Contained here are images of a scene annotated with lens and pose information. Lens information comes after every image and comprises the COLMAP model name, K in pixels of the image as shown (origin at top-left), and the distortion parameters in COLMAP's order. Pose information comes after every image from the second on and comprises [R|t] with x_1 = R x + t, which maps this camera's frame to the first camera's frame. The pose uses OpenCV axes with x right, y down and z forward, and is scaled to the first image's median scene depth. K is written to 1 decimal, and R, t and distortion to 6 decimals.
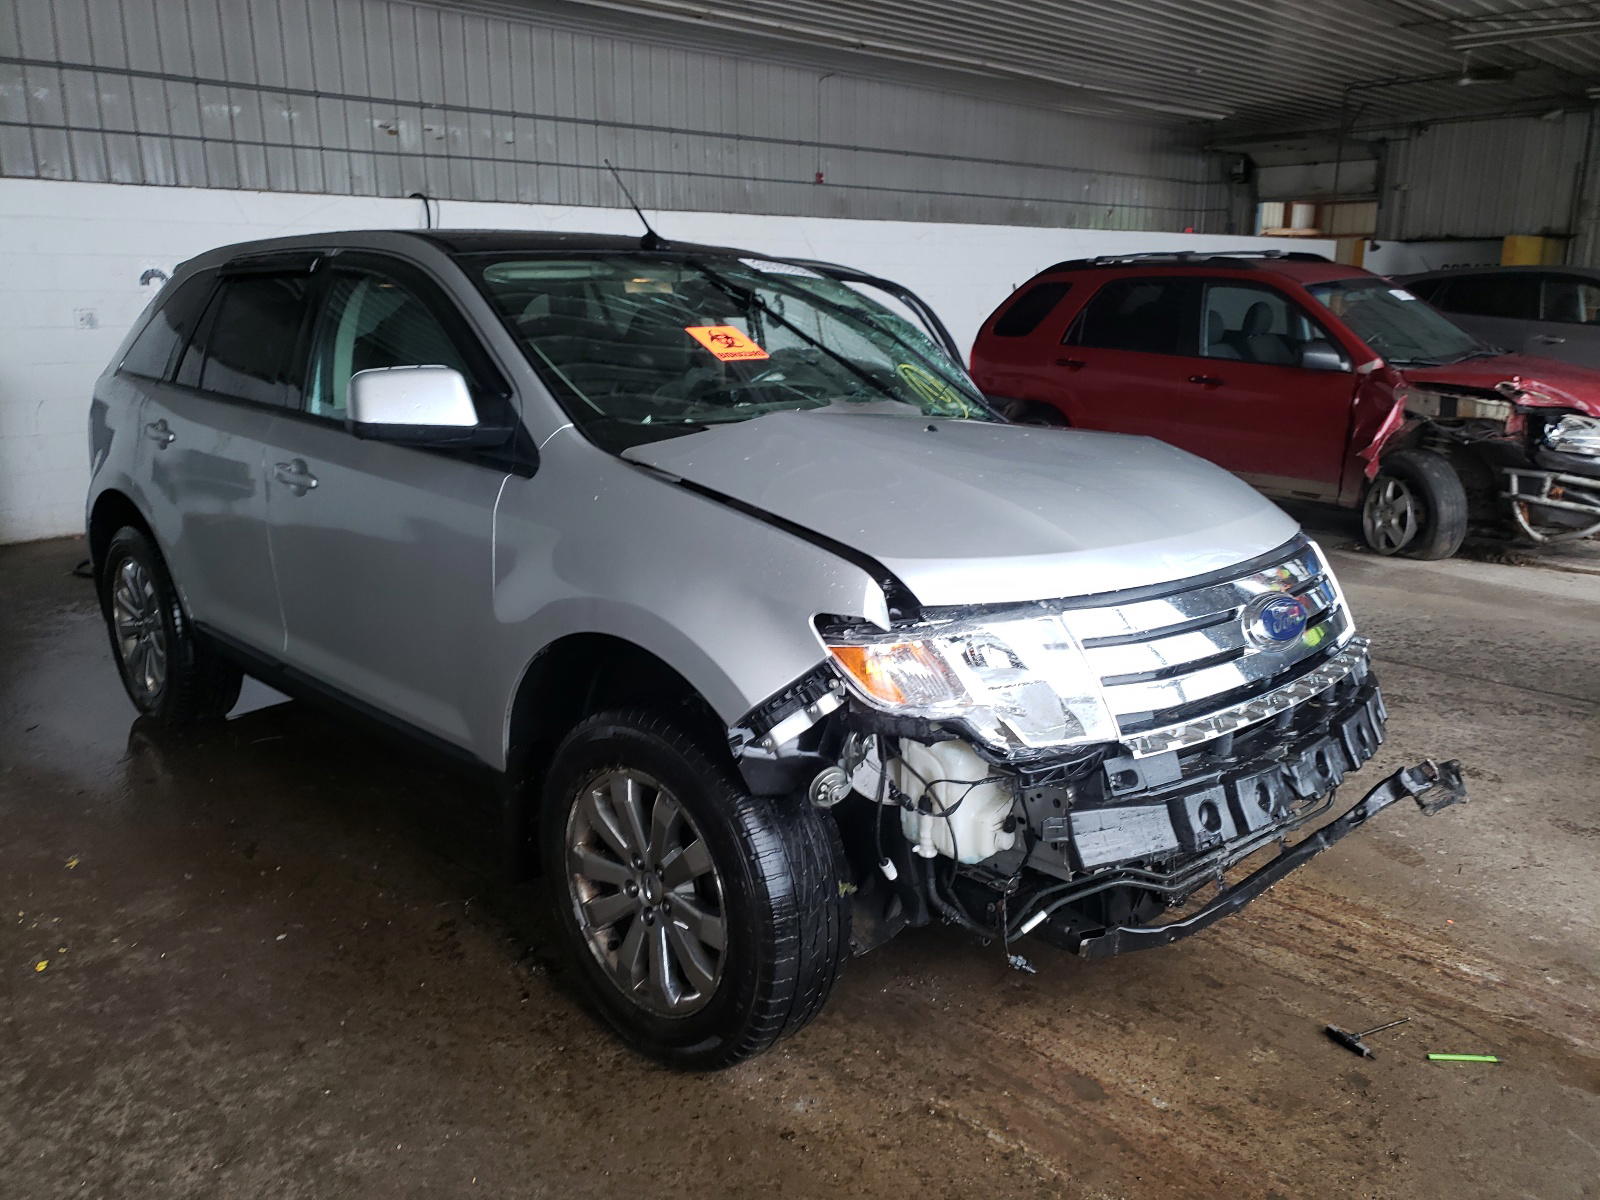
lens RADIAL K [[1207.3, 0, 809.7], [0, 1207.3, 601.4], [0, 0, 1]] dist [0.020319, -0.012630]
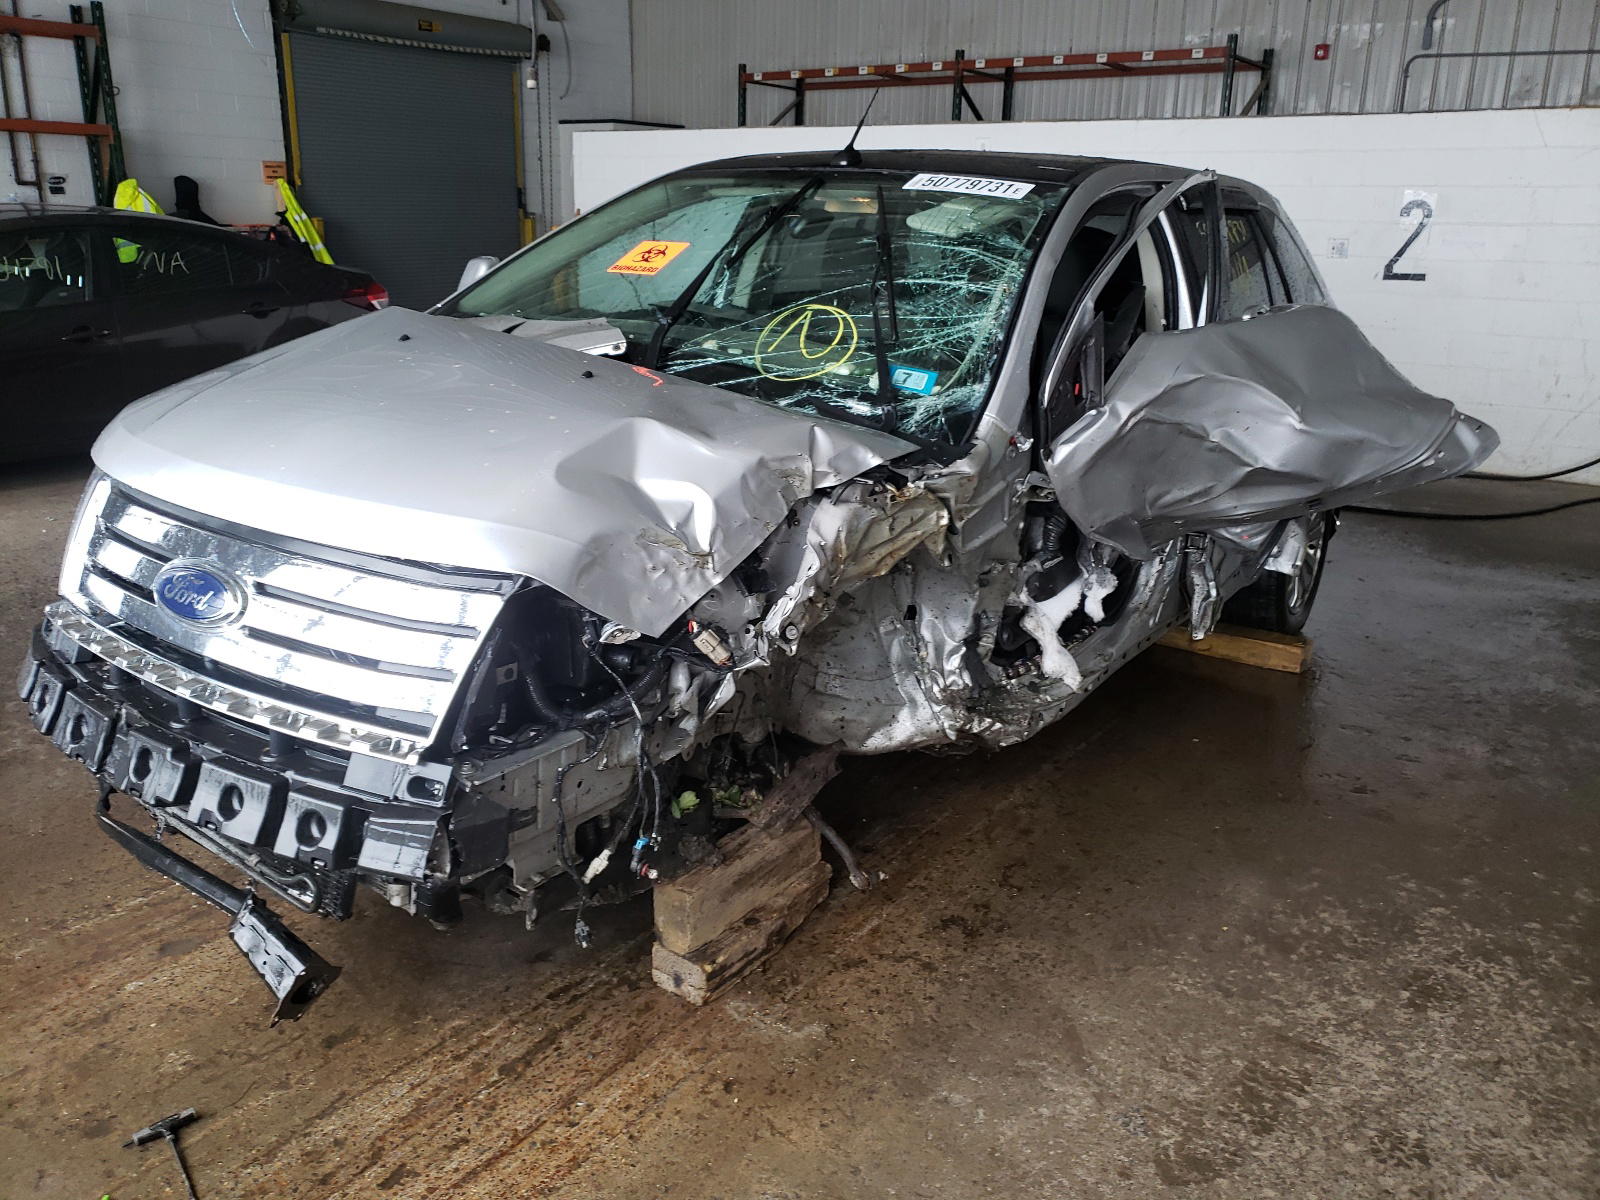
lens RADIAL K [[1207.3, 0, 805.4], [0, 1207.3, 588.0], [0, 0, 1]] dist [0.020319, -0.012630]
pose [[0.188833, 0.296890, -0.936055, 0.990497], [-0.264701, 0.933311, 0.242620, -0.240915], [0.945661, 0.201960, 0.254827, 0.944140]]
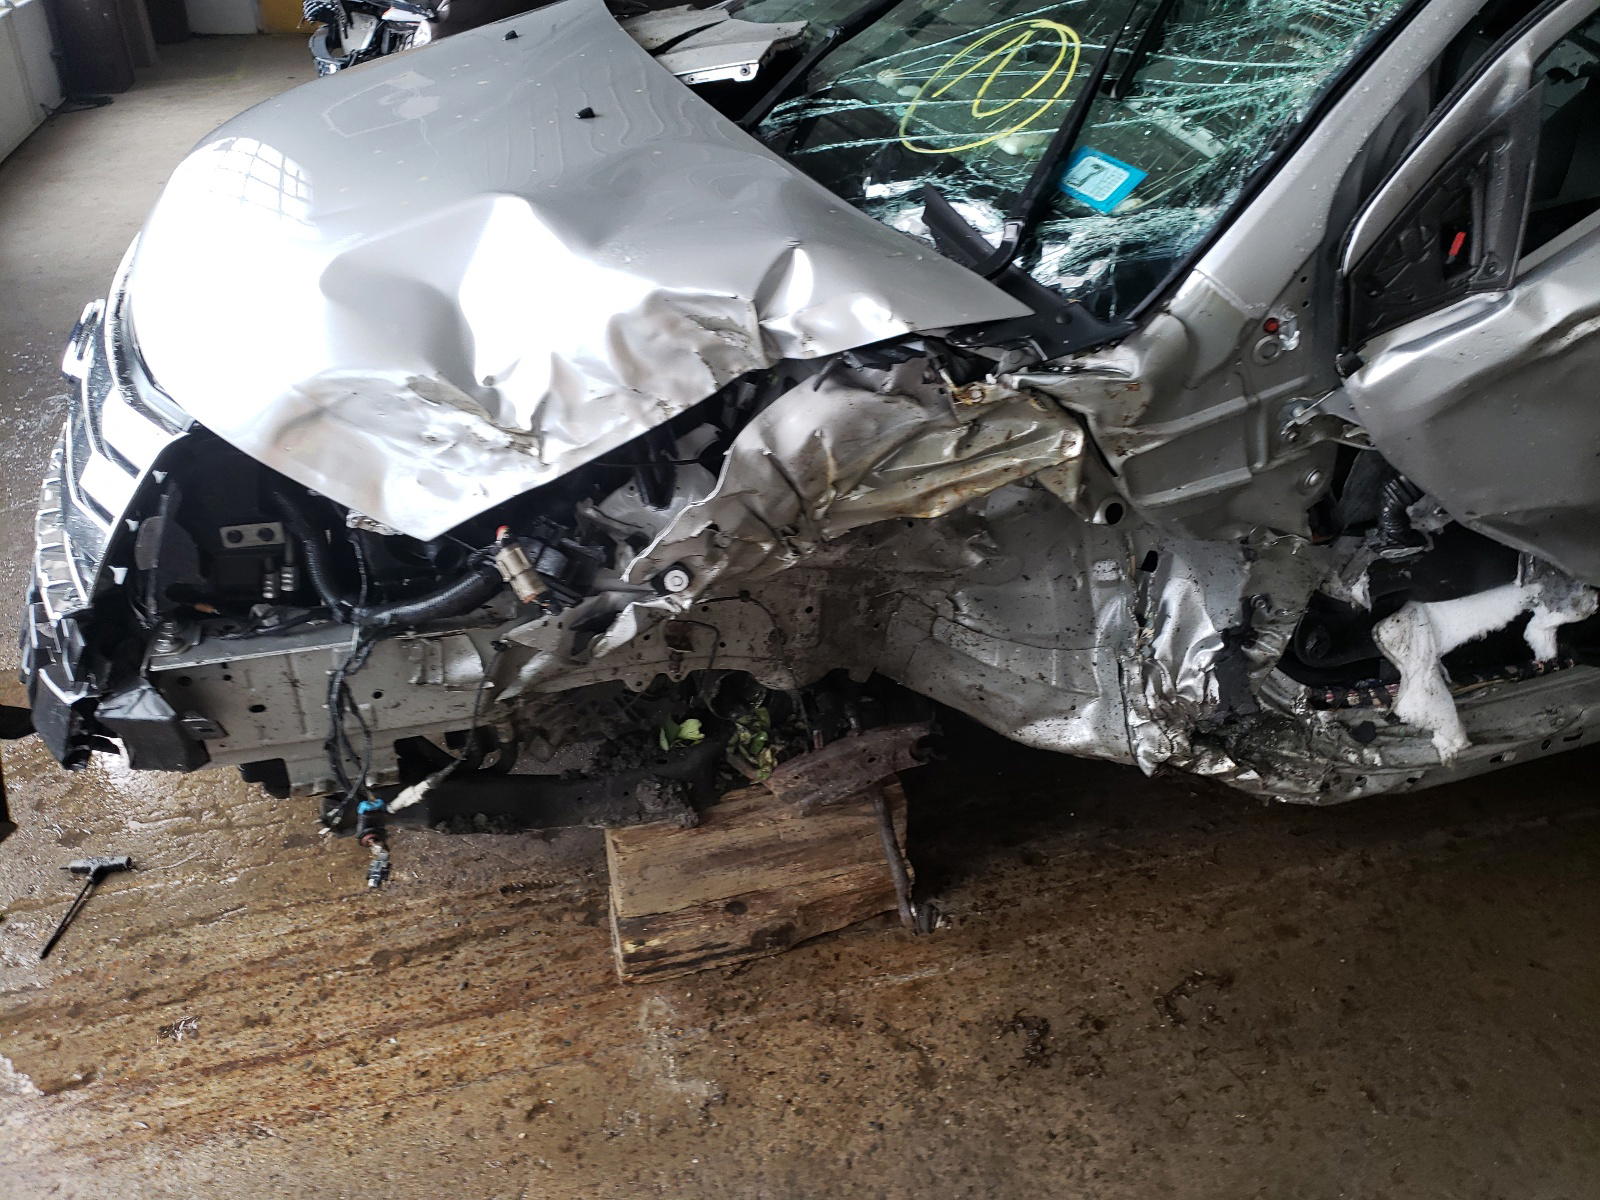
lens RADIAL K [[1207.3, 0, 848.4], [0, 1207.3, 623.2], [0, 0, 1]] dist [0.020319, -0.012630]
pose [[-0.436478, 0.477393, -0.762616, 0.646085], [-0.242339, 0.753912, 0.610646, -0.323005], [0.866463, 0.451345, -0.213375, 1.291493]]
